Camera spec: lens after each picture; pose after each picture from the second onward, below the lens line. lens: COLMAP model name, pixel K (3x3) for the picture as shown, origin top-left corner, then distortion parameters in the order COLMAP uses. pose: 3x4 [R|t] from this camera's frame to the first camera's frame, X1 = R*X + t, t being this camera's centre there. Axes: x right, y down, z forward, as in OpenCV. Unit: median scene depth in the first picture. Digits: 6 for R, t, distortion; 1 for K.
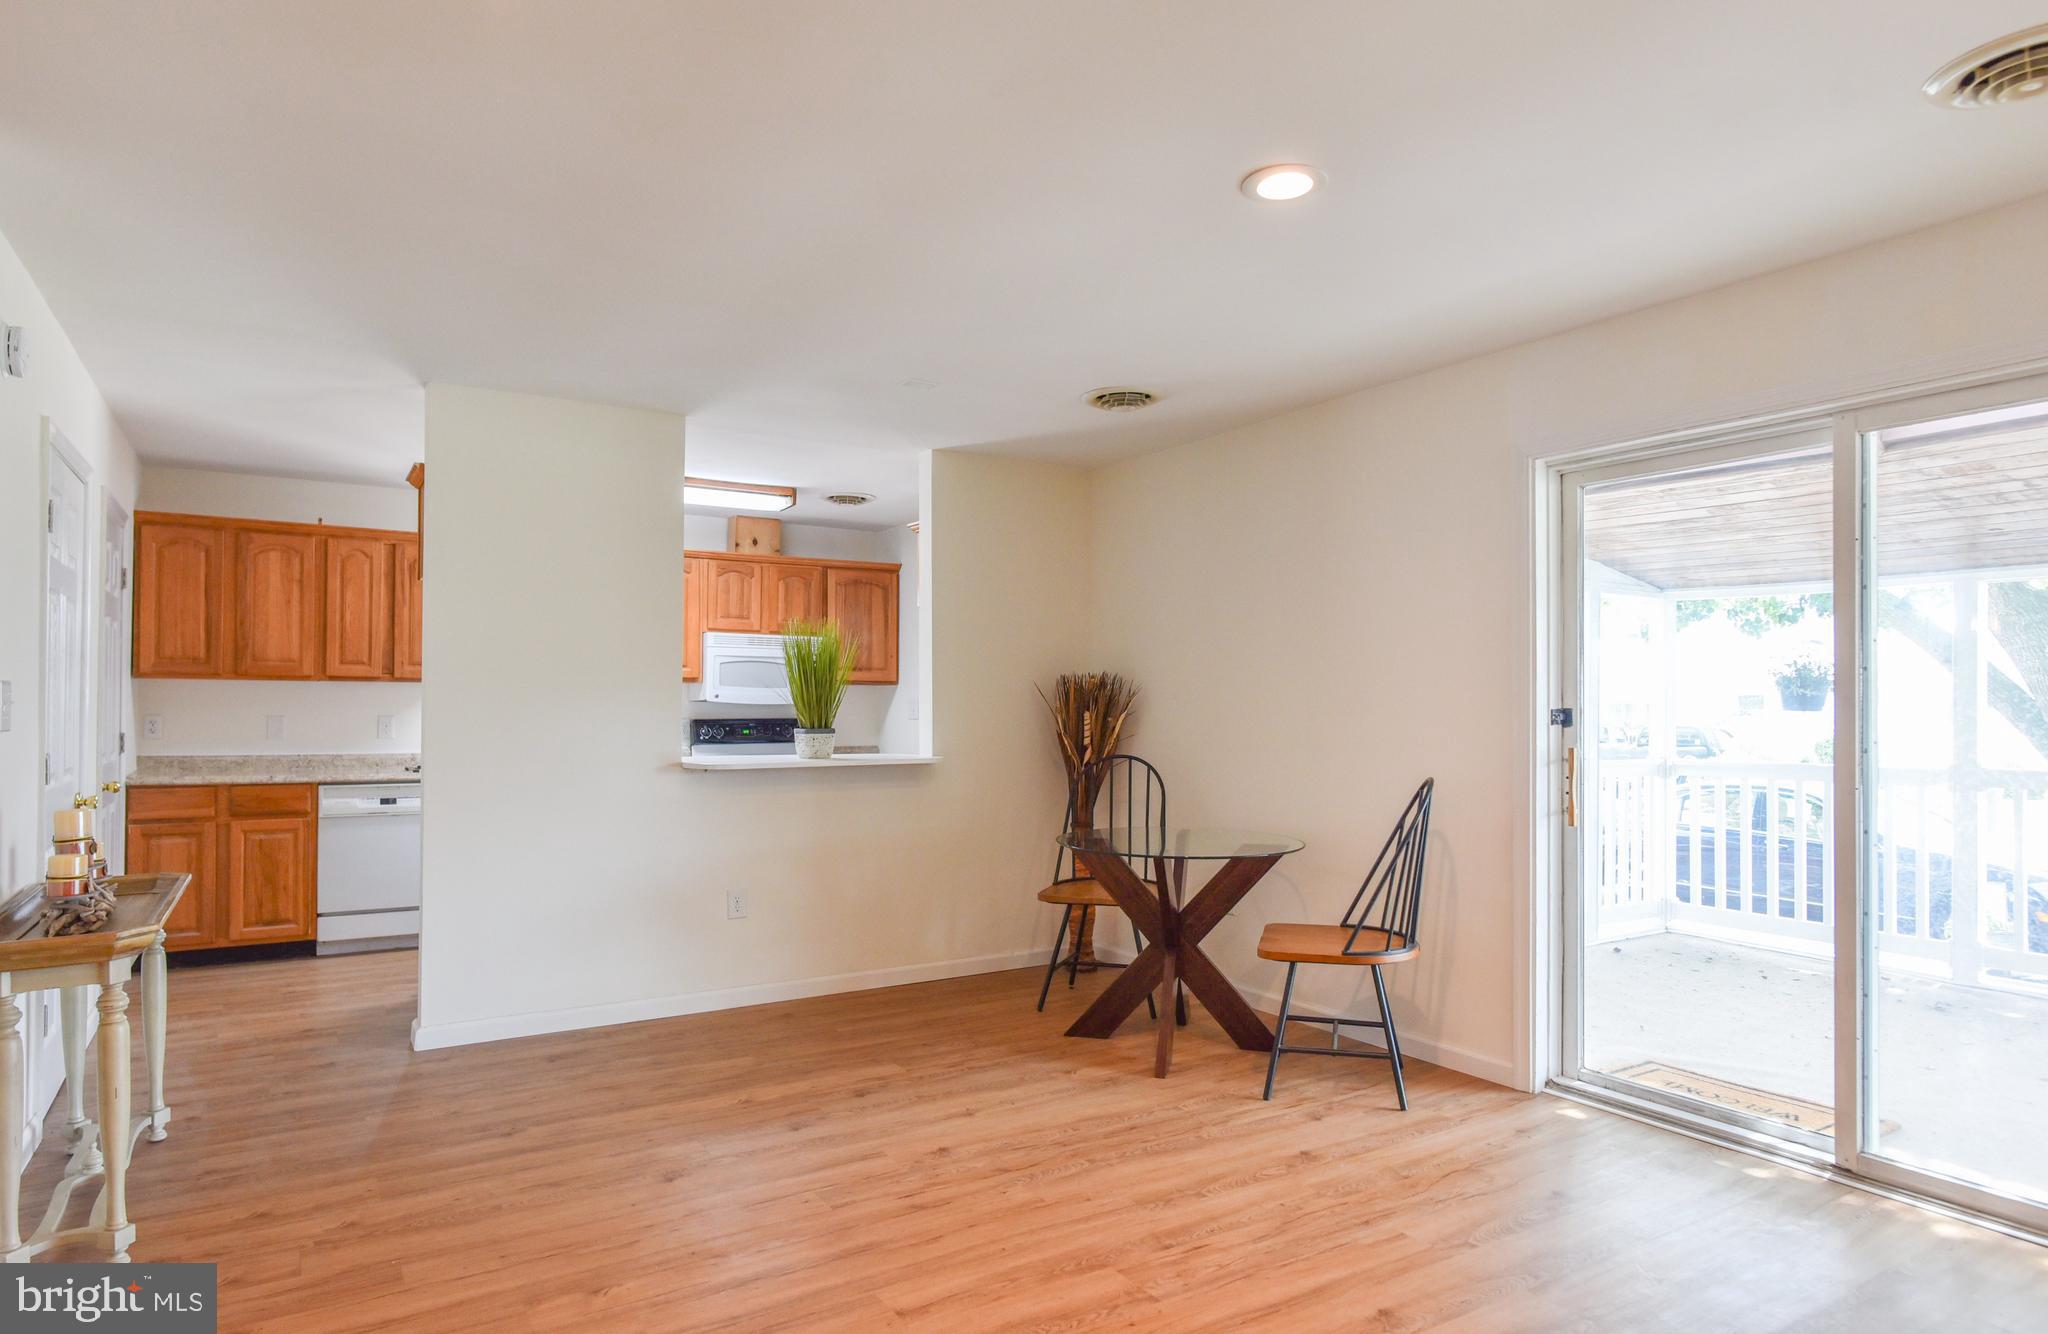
lens RADIAL K [[1158.4, 0, 988.6], [0, 1158.4, 705.5], [0, 0, 1]] dist [0.001668, -0.000031]
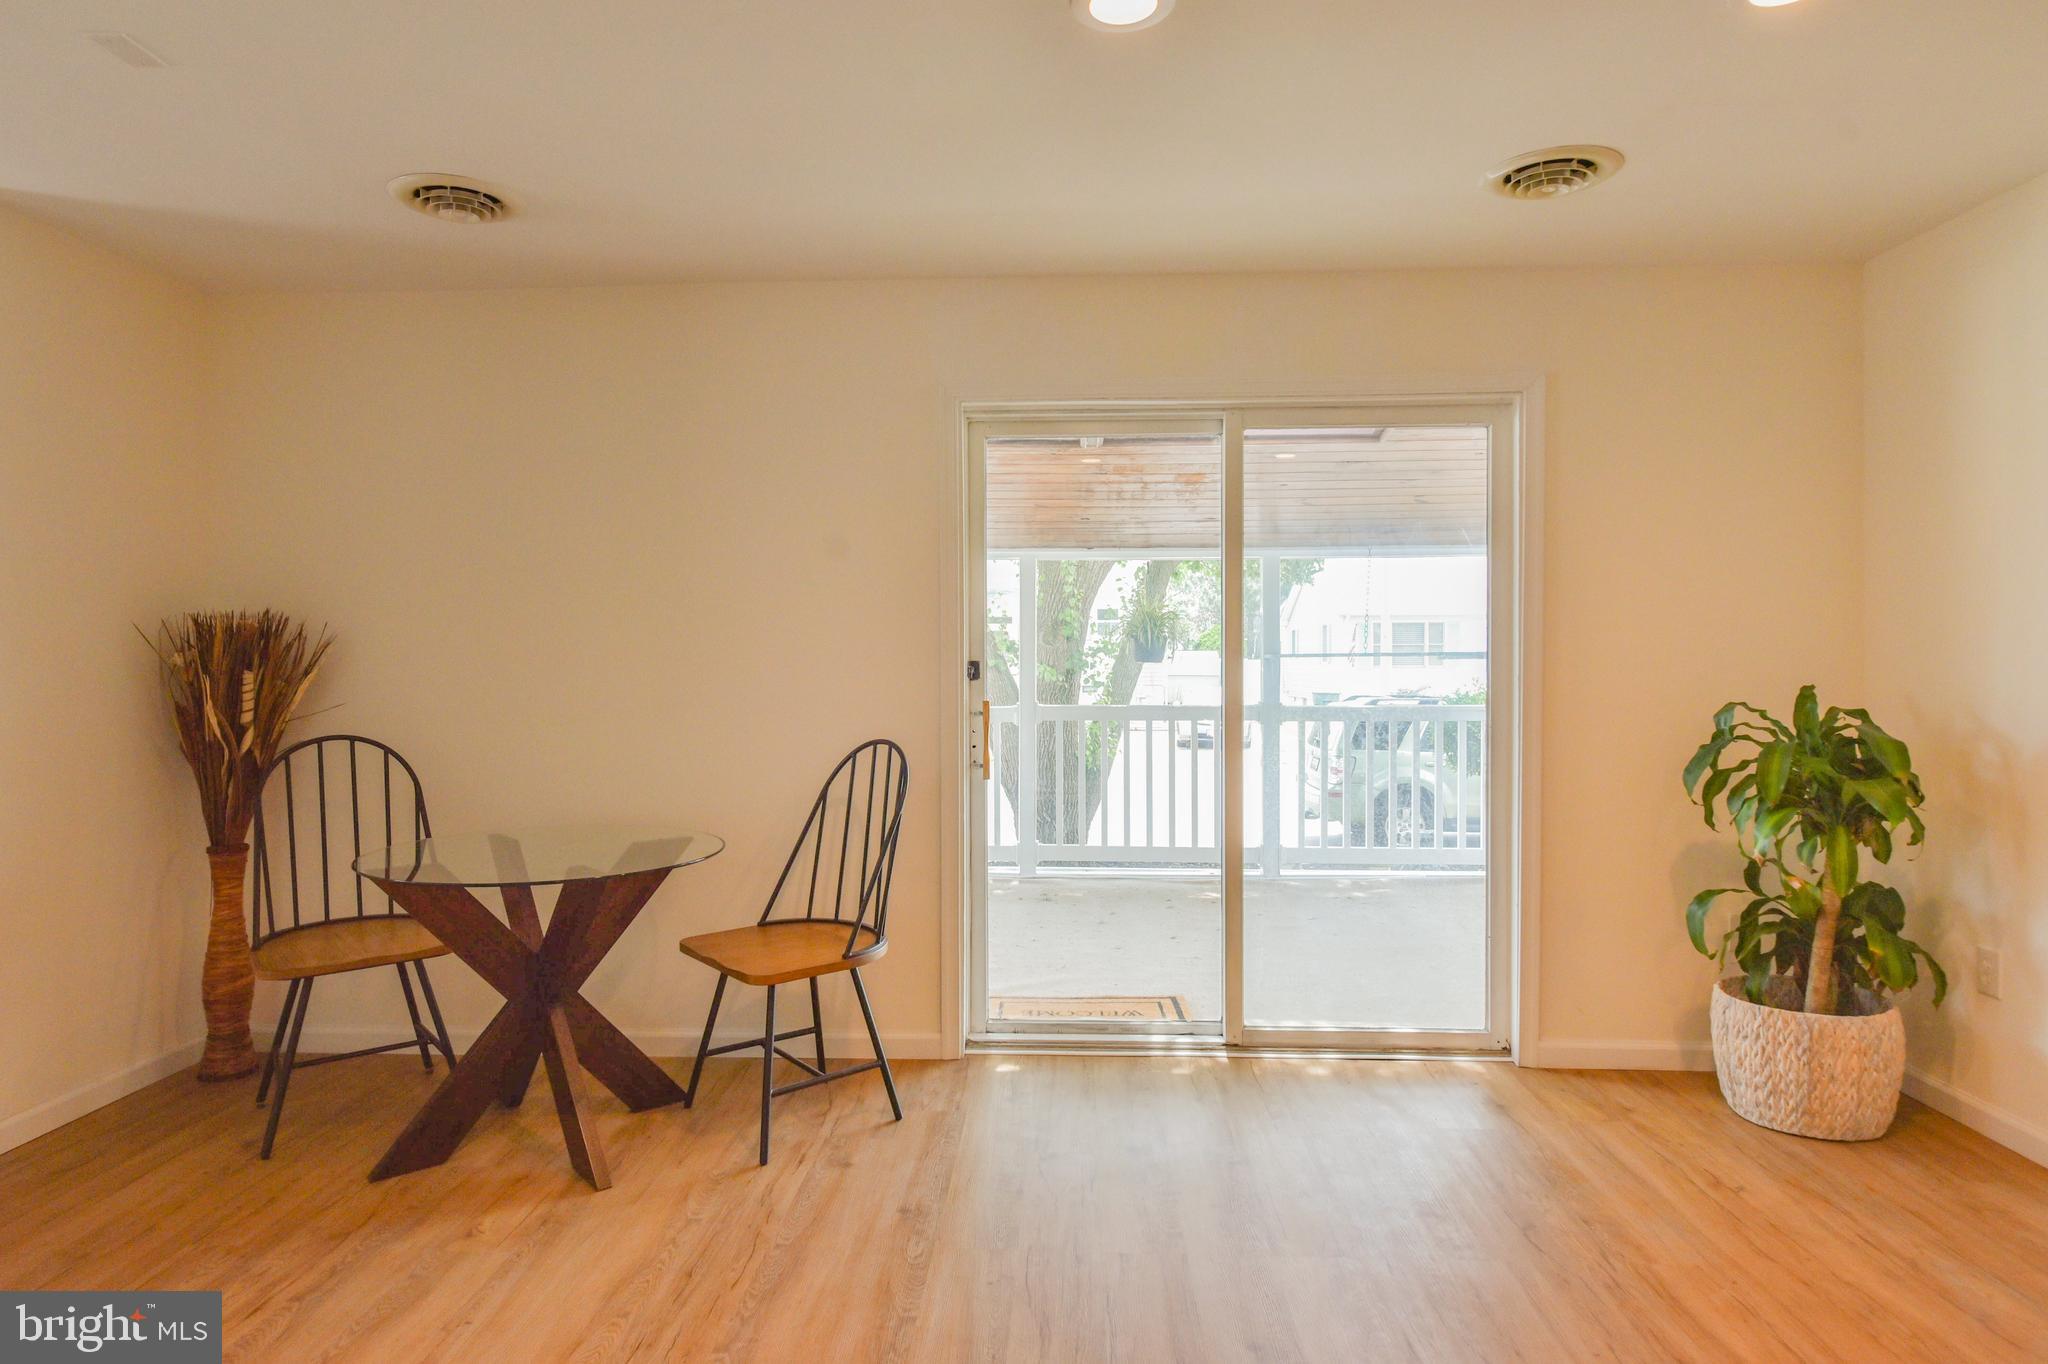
lens RADIAL K [[1177.0, 0, 1020.3], [0, 1177.0, 670.8], [0, 0, 1]] dist [-0.003792, 0.000871]
pose [[0.558807, -0.013959, 0.829180, -0.213986], [0.004765, 0.999896, 0.013621, -0.001566], [-0.829284, -0.003660, 0.558815, 0.281898]]
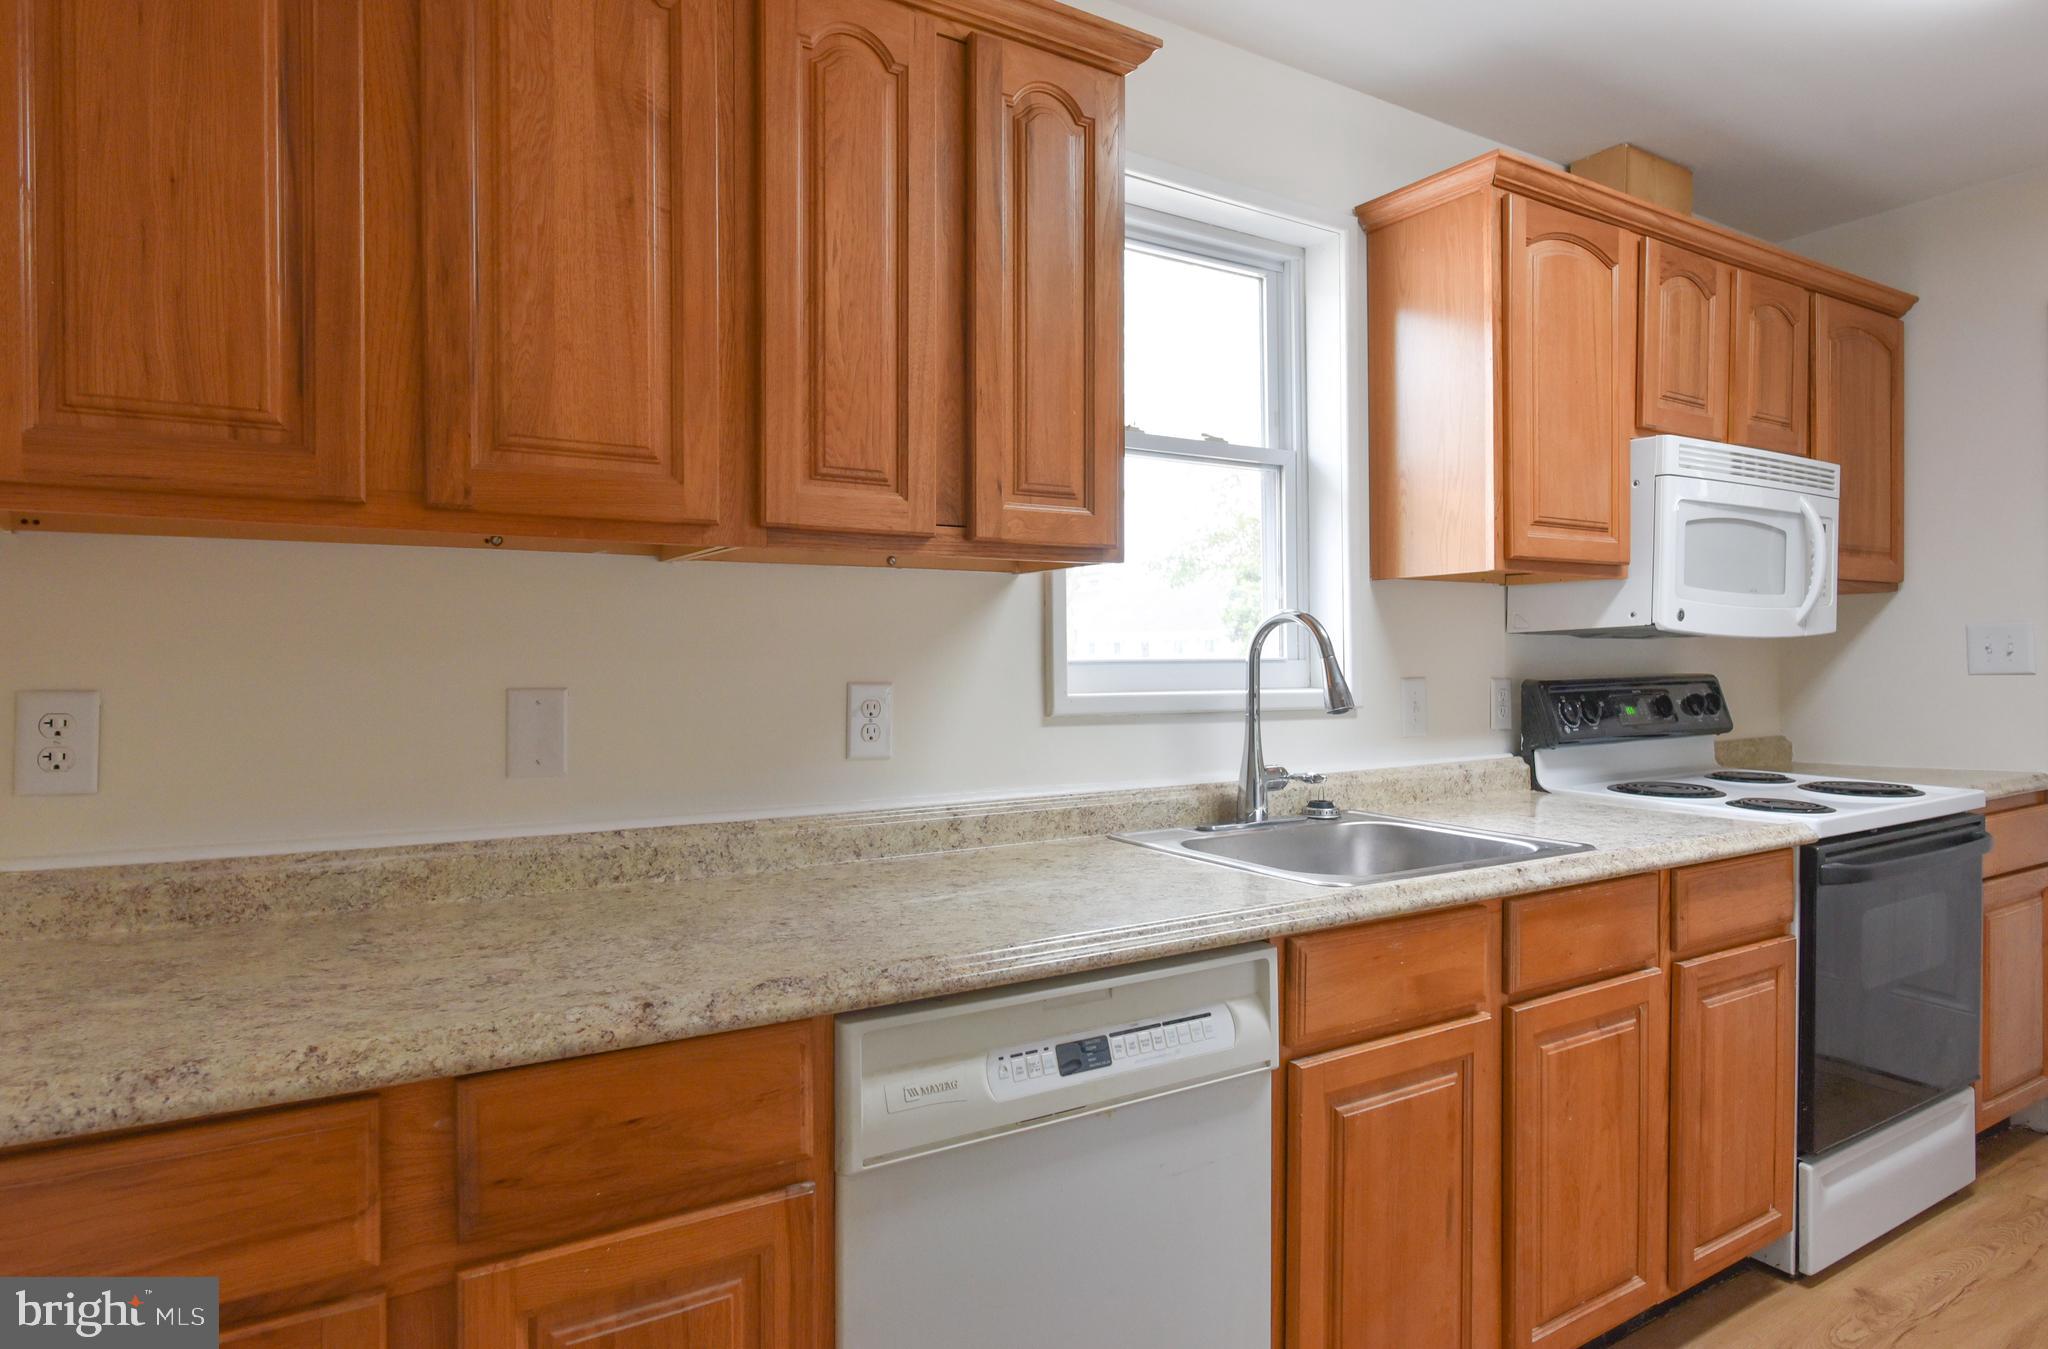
lens RADIAL K [[1164.0, 0, 996.9], [0, 1164.0, 665.0], [0, 0, 1]] dist [0.000607, 0.001322]
pose [[0.999693, -0.010114, 0.022630, -0.604306], [0.009922, 0.999914, 0.008562, 0.002928], [-0.022715, -0.008335, 0.999707, 0.860303]]
